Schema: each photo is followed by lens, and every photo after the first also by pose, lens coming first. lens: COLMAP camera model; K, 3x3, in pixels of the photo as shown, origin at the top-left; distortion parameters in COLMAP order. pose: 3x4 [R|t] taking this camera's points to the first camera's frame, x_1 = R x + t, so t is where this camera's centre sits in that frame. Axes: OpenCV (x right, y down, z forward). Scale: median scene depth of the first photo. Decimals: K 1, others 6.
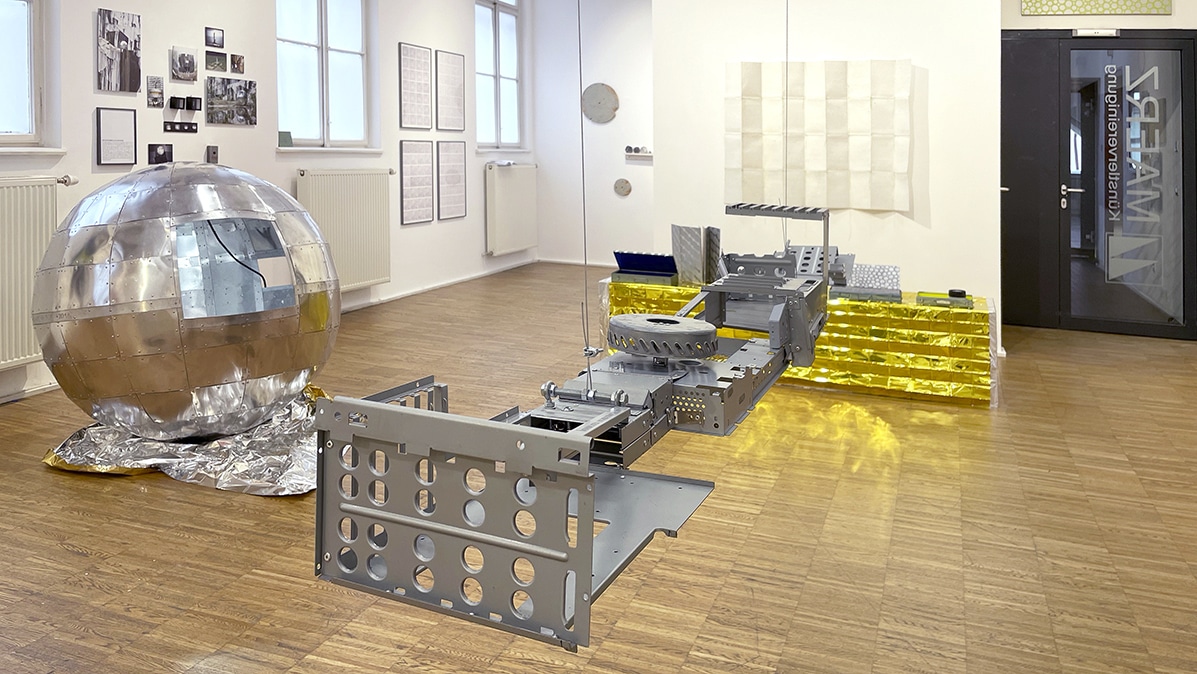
lens RADIAL K [[995.2, 0, 600.0], [0, 995.2, 192.9], [0, 0, 1]] dist [0.002334, -0.000292]
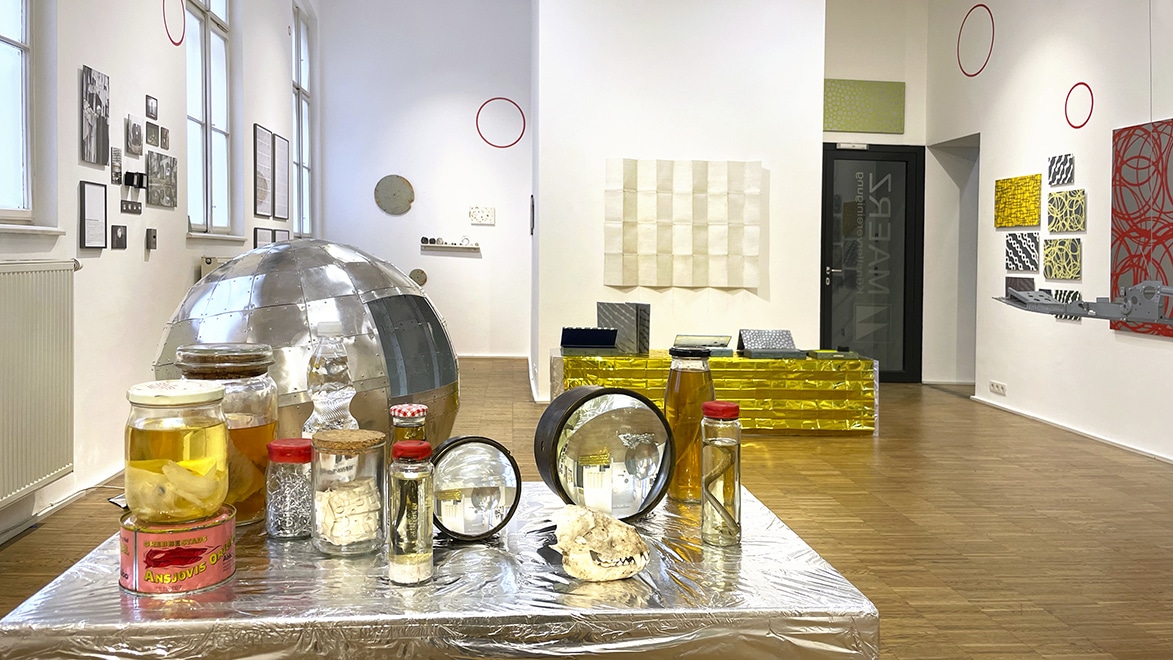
lens RADIAL K [[949.1, 0, 586.5], [0, 949.1, 330.0], [0, 0, 1]] dist [0.000287, -0.003663]
pose [[0.899344, -0.039719, 0.435434, -0.377149], [0.021899, 0.998707, 0.045869, 0.011846], [-0.436693, -0.031716, 0.899051, 0.052129]]
